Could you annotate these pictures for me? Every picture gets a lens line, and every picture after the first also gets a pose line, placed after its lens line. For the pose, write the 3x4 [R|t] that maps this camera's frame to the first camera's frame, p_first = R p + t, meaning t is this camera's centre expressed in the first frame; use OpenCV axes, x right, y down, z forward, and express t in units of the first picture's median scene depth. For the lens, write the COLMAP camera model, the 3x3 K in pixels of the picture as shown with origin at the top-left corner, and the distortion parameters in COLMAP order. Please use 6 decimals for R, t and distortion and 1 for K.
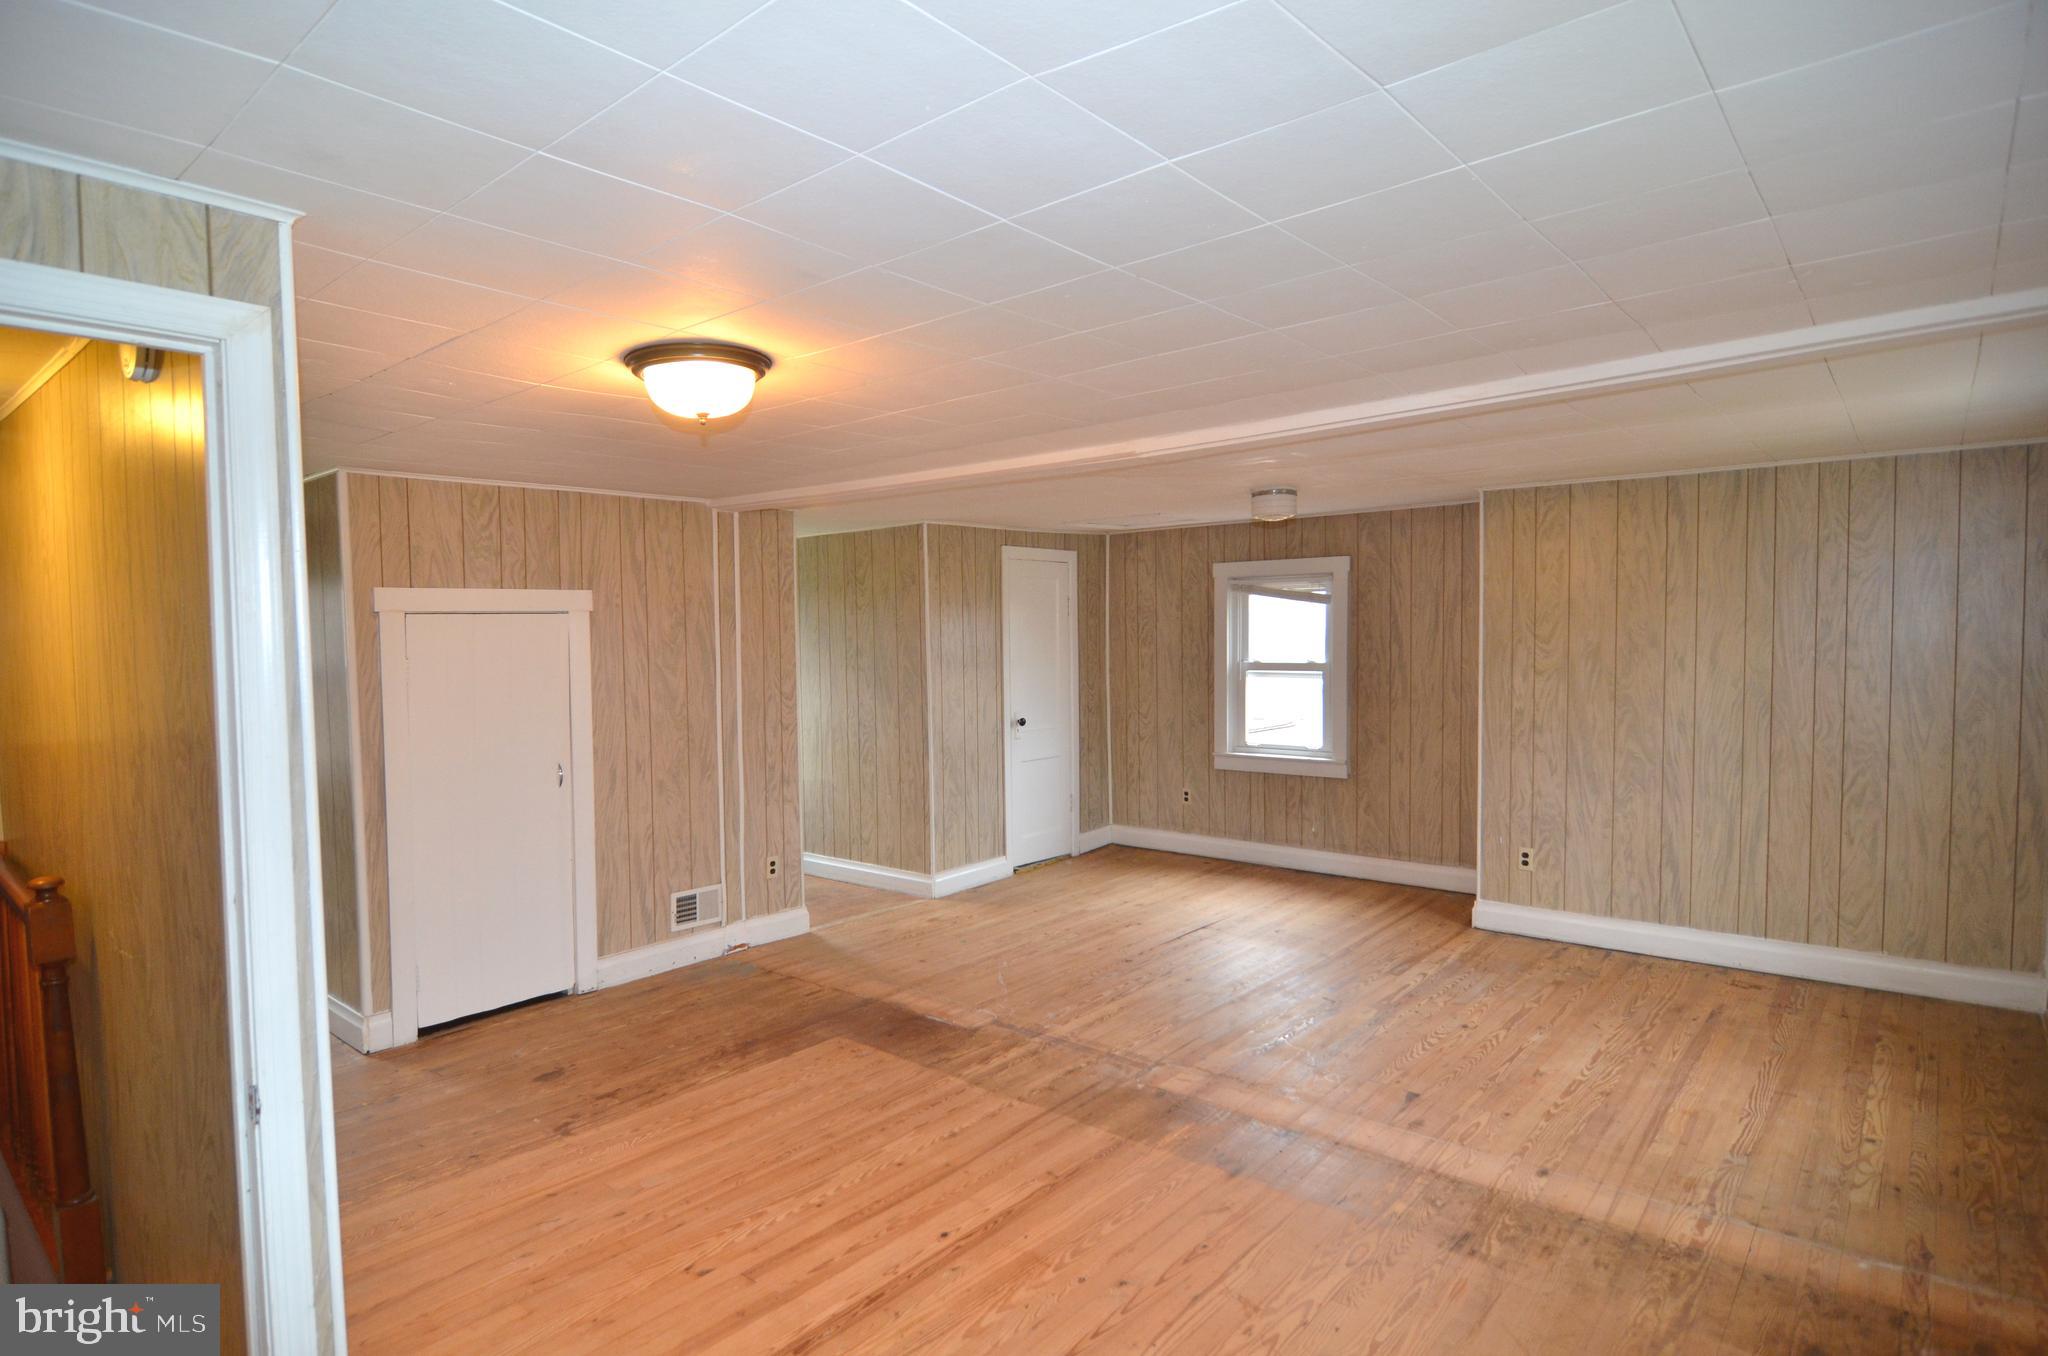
lens RADIAL K [[1087.9, 0, 1016.0], [0, 1087.9, 683.0], [0, 0, 1]] dist [-0.006448, -0.006864]
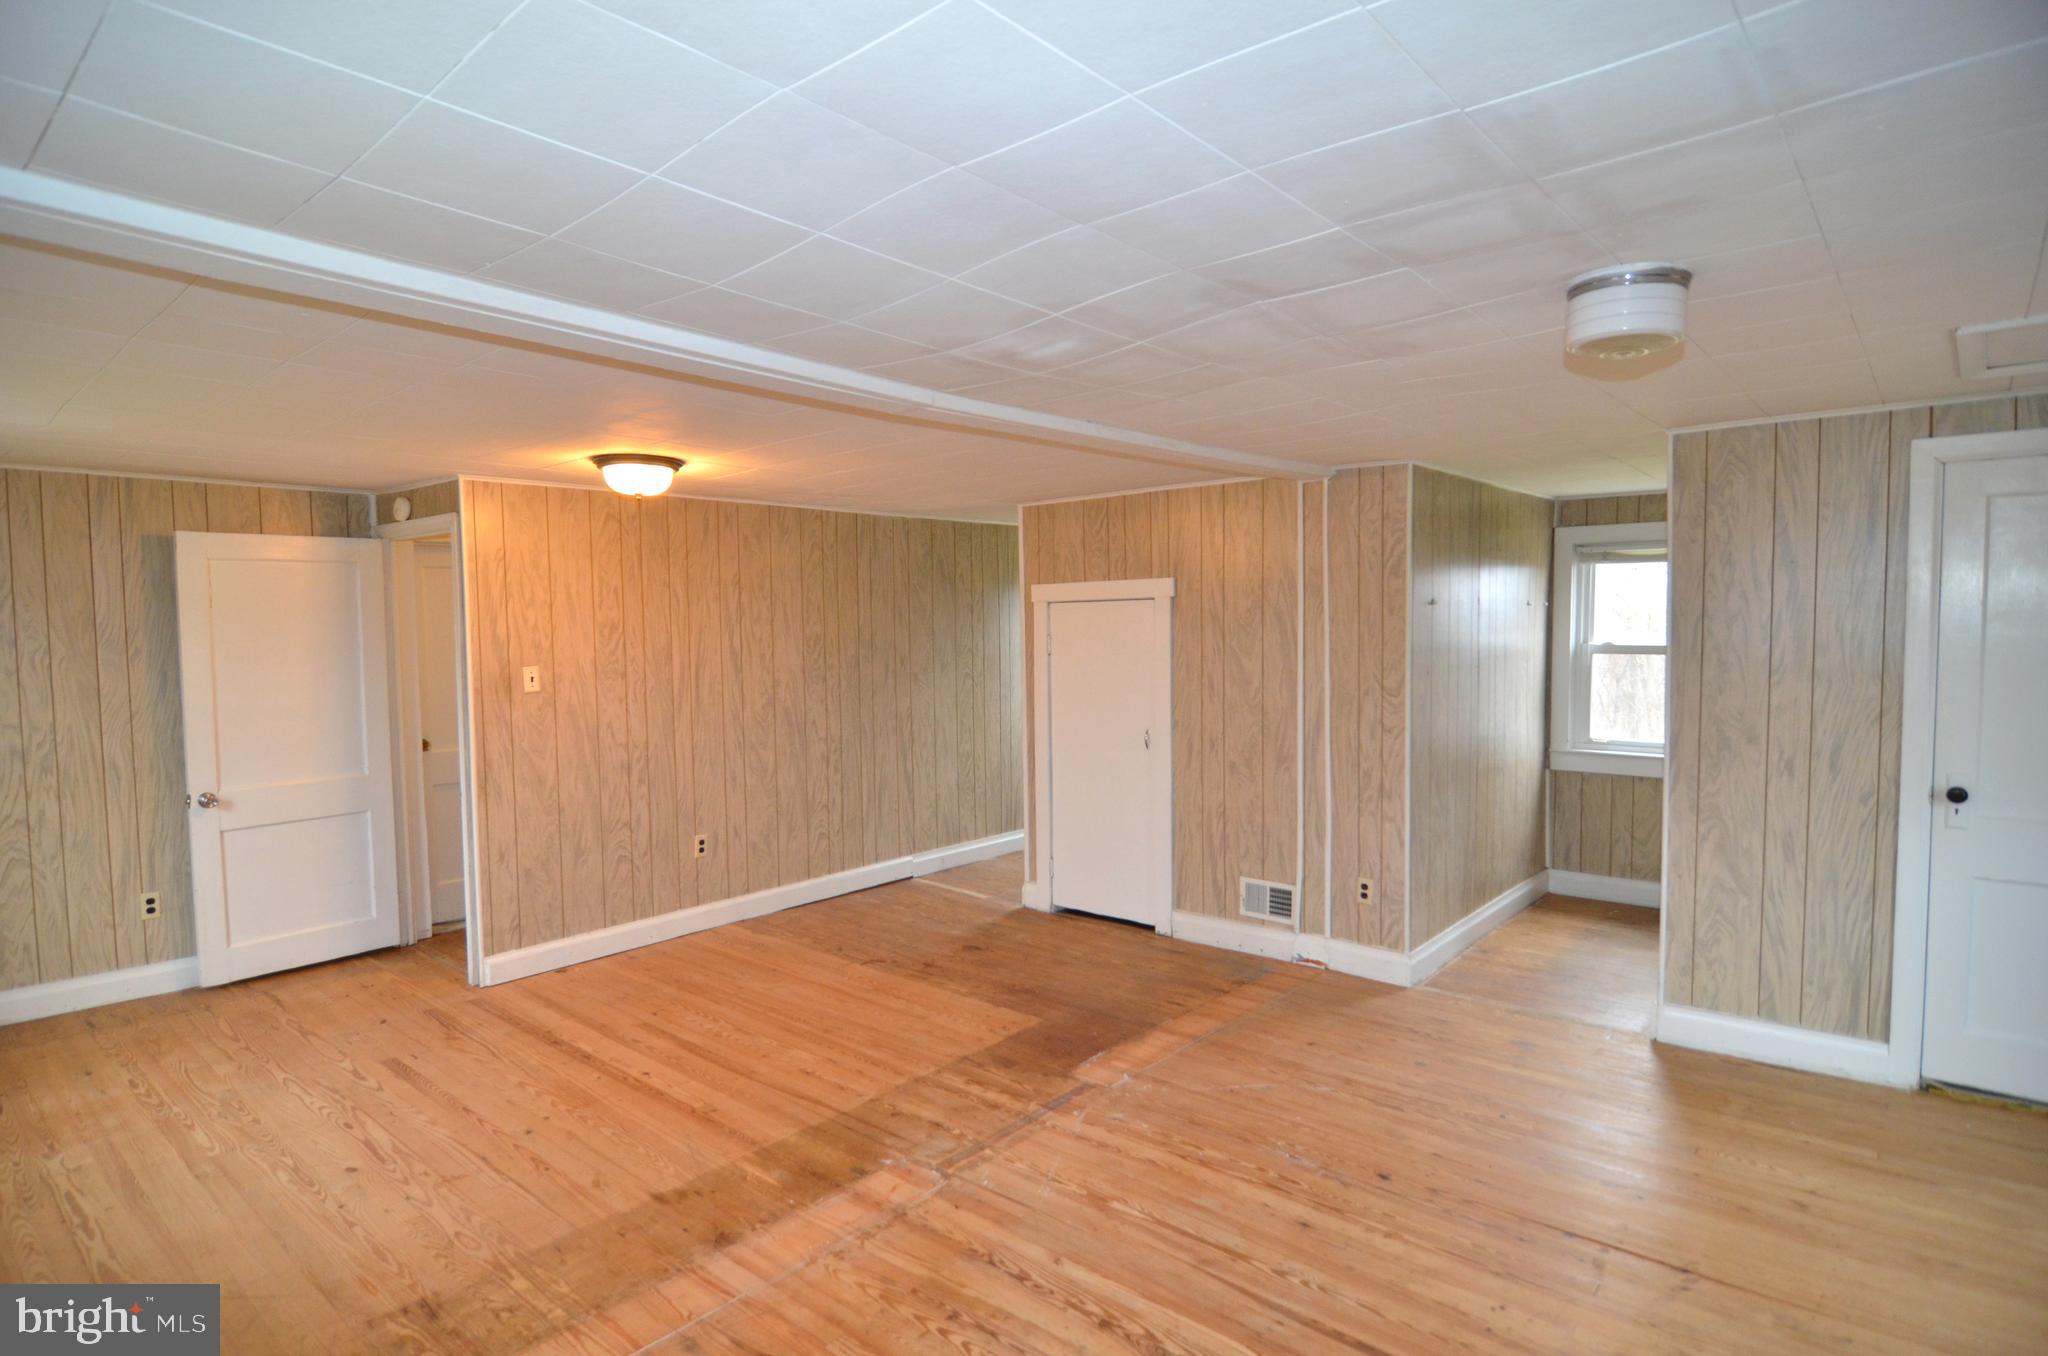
lens RADIAL K [[1087.9, 0, 986.3], [0, 1087.9, 685.6], [0, 0, 1]] dist [-0.006448, -0.006864]
pose [[-0.026669, 0.072498, -0.997012, 0.800983], [-0.030855, 0.996832, 0.073310, -0.056442], [0.999168, 0.032718, -0.024347, 0.931051]]
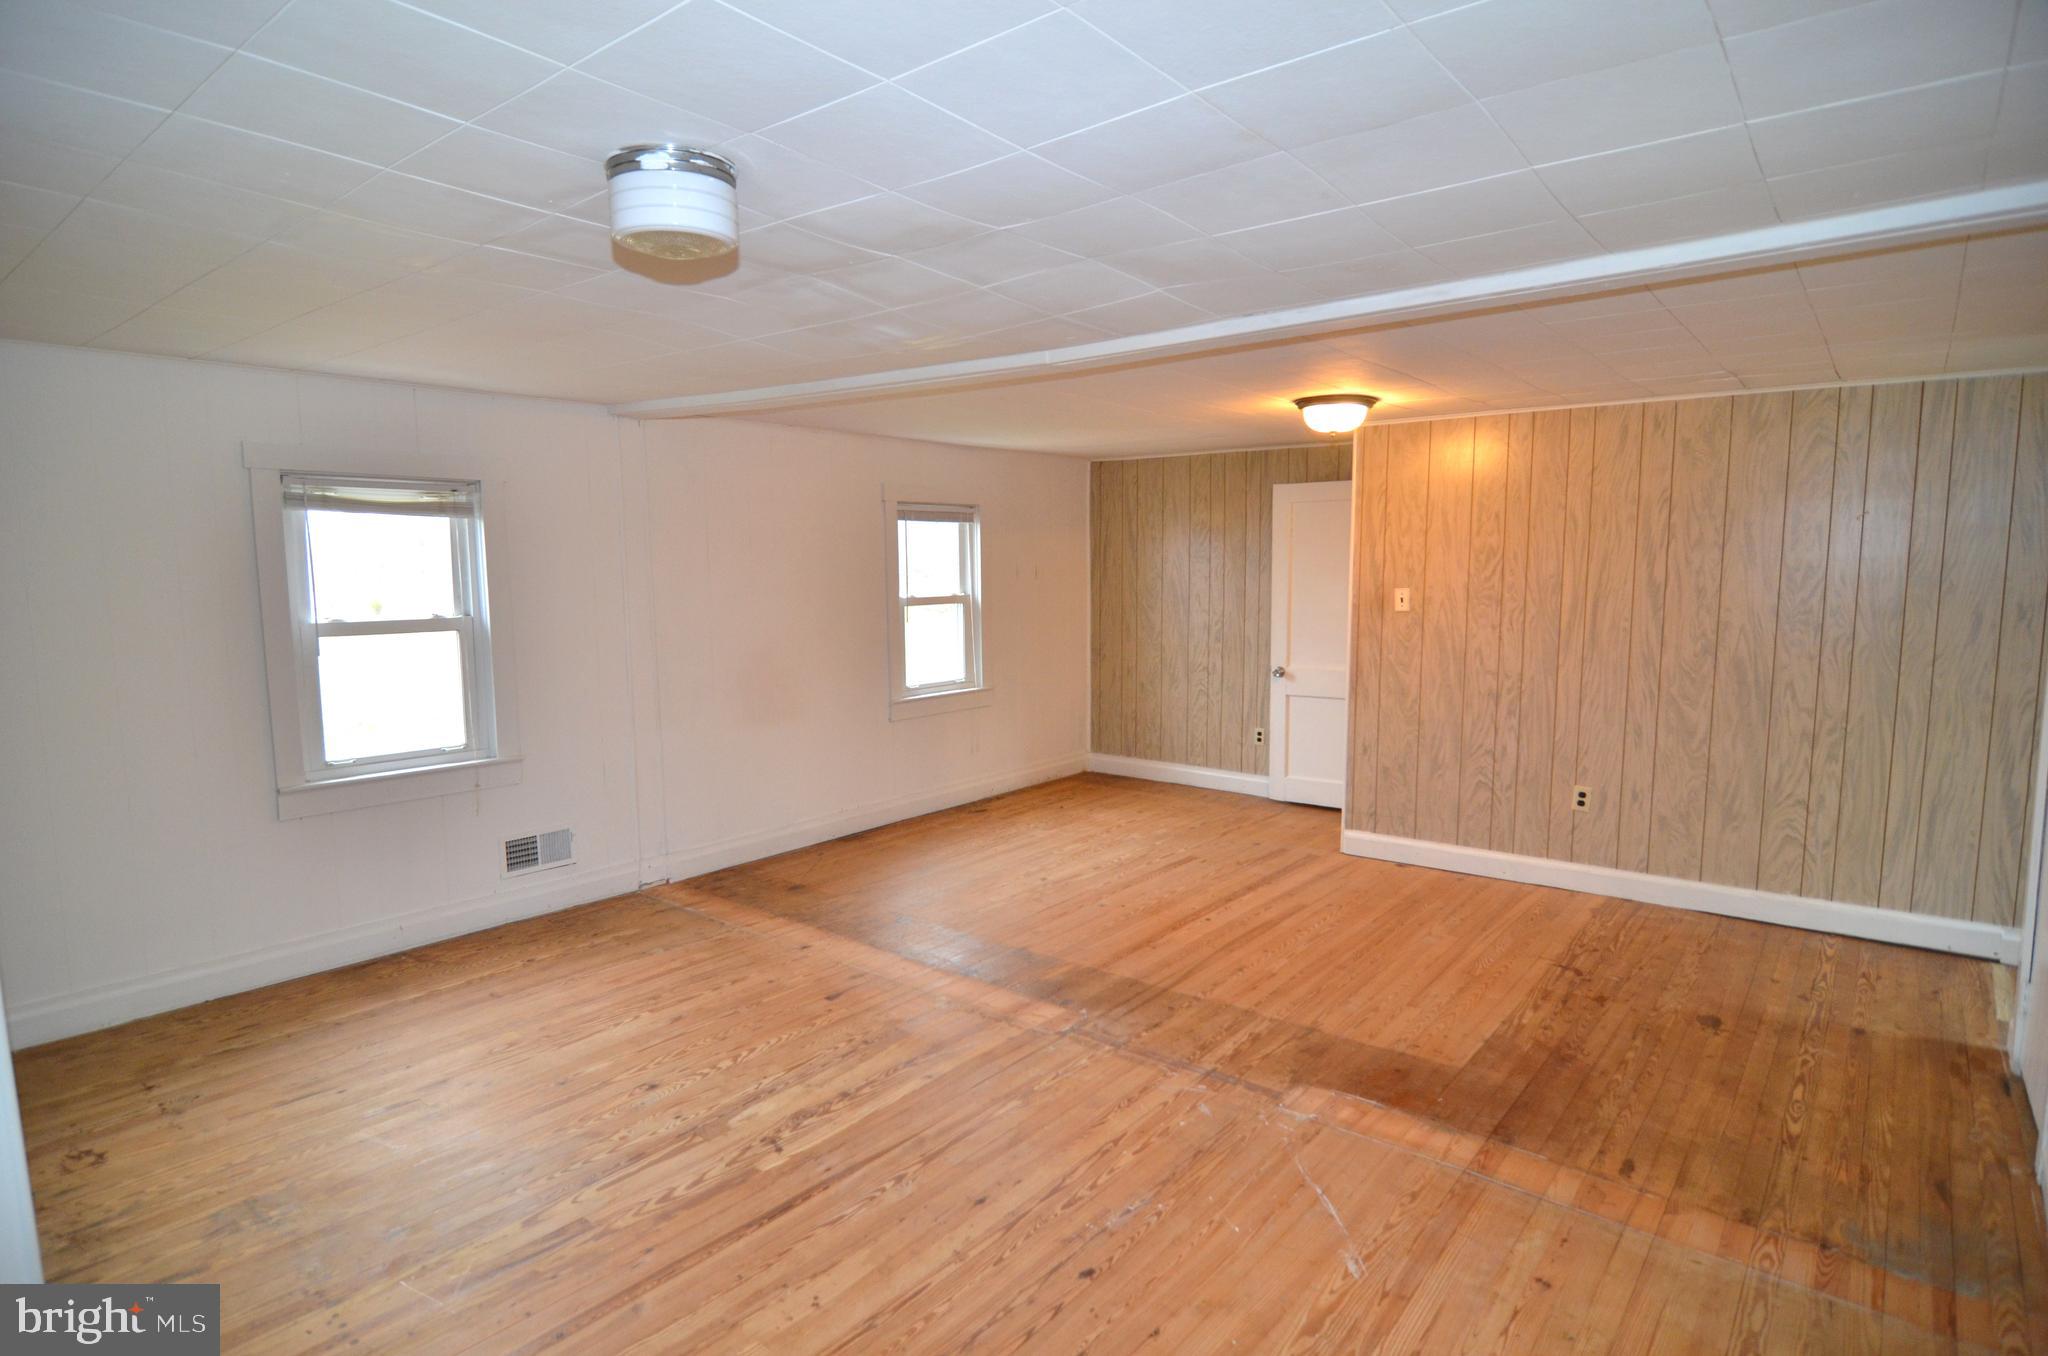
lens RADIAL K [[1087.9, 0, 1025.3], [0, 1087.9, 683.7], [0, 0, 1]] dist [-0.006448, -0.006864]
pose [[-0.999422, 0.023628, -0.024431, 0.159520], [0.019482, 0.987272, 0.157845, -0.076701], [0.027850, 0.157277, -0.987162, 1.668575]]
